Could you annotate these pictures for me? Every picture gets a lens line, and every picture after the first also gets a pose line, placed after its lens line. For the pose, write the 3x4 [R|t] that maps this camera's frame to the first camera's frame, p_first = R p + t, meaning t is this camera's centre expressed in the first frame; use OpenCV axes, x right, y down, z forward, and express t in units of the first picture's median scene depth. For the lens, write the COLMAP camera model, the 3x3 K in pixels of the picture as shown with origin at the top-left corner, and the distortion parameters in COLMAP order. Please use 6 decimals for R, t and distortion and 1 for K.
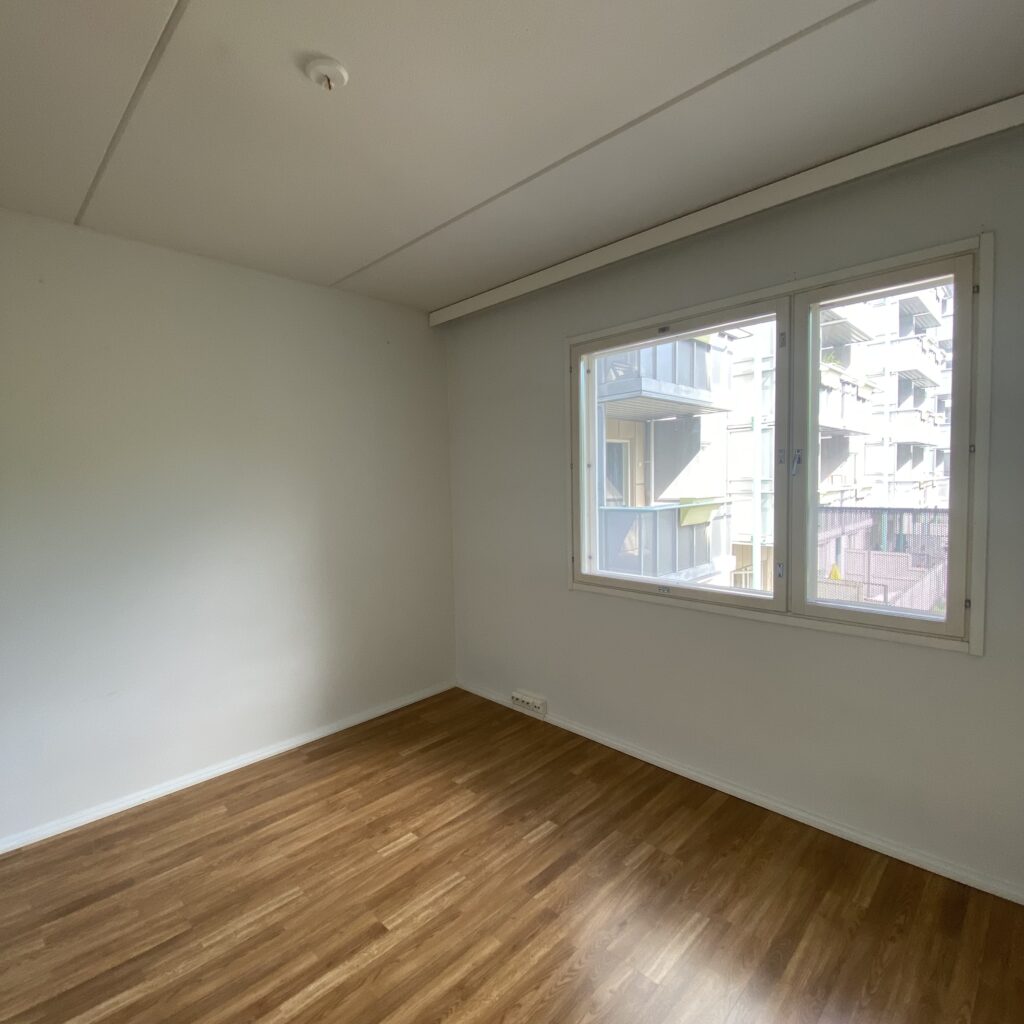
lens RADIAL K [[553.7, 0, 508.1], [0, 553.7, 511.3], [0, 0, 1]] dist [-0.002237, -0.002004]
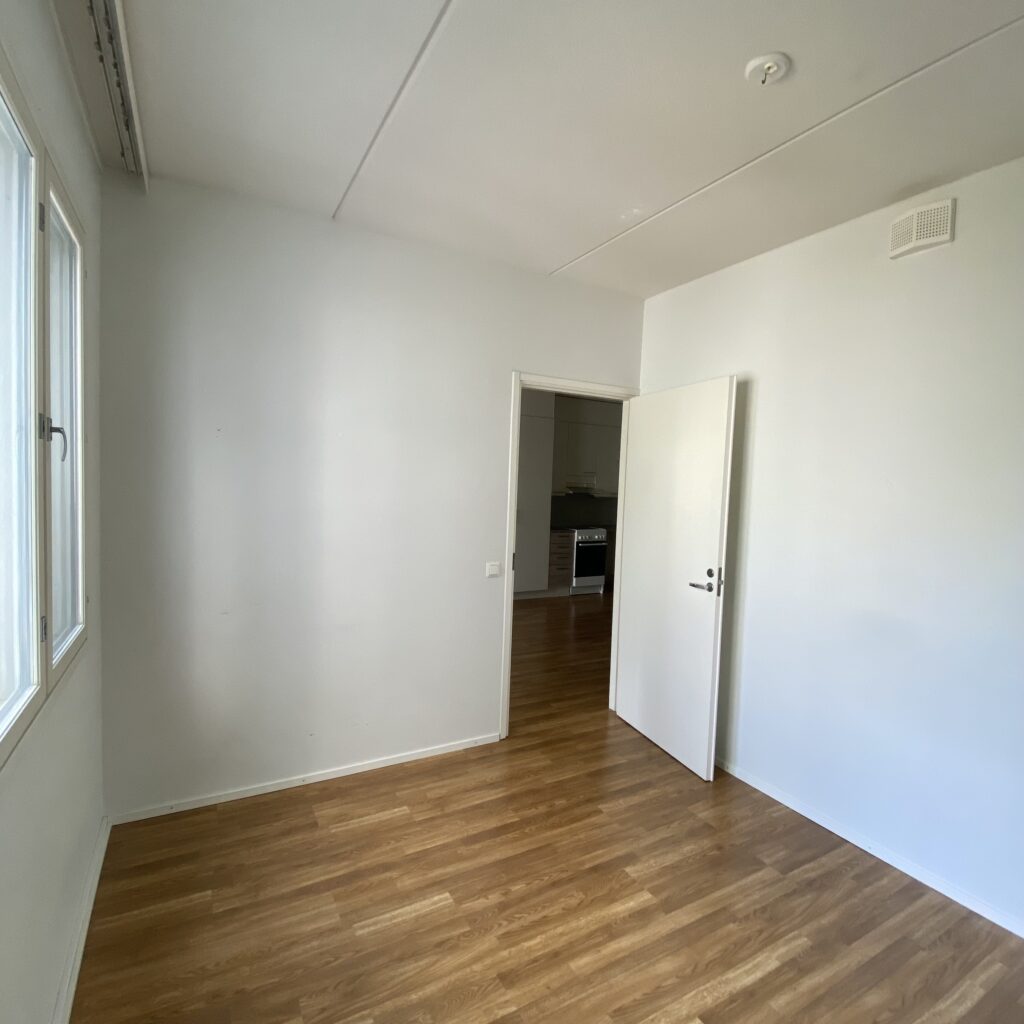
lens RADIAL K [[553.7, 0, 507.8], [0, 553.7, 505.1], [0, 0, 1]] dist [-0.002237, -0.002004]
pose [[-0.959116, -0.023203, 0.282062, -0.167514], [0.004855, 0.995138, 0.098370, -0.102711], [-0.282973, 0.095717, -0.954340, 1.925426]]
